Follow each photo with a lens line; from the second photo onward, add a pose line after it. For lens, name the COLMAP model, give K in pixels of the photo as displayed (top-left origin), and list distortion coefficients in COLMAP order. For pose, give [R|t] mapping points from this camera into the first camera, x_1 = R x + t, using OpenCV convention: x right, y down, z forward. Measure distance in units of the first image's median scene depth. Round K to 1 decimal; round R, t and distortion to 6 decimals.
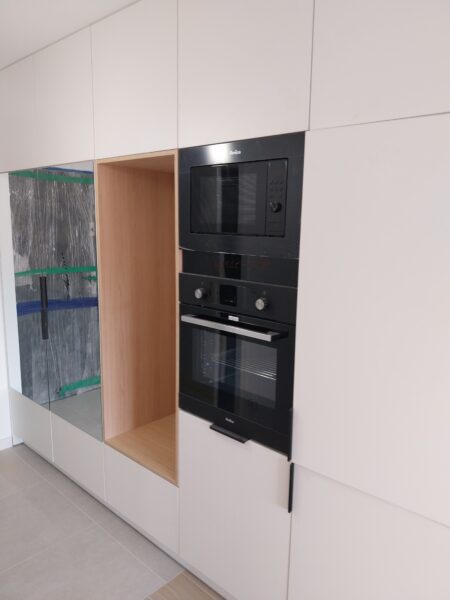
lens RADIAL K [[450.4, 0, 225.4], [0, 450.4, 302.7], [0, 0, 1]] dist [0.018277, -0.039316]
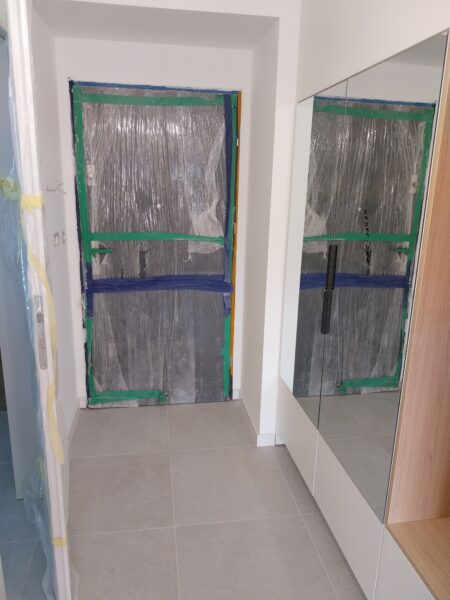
lens RADIAL K [[450.4, 0, 222.2], [0, 450.4, 301.3], [0, 0, 1]] dist [0.018277, -0.039316]
pose [[0.787705, 0.160485, -0.594781, -0.075317], [-0.114477, 0.986788, 0.114648, -0.023020], [0.605323, -0.022220, 0.795670, 0.226564]]
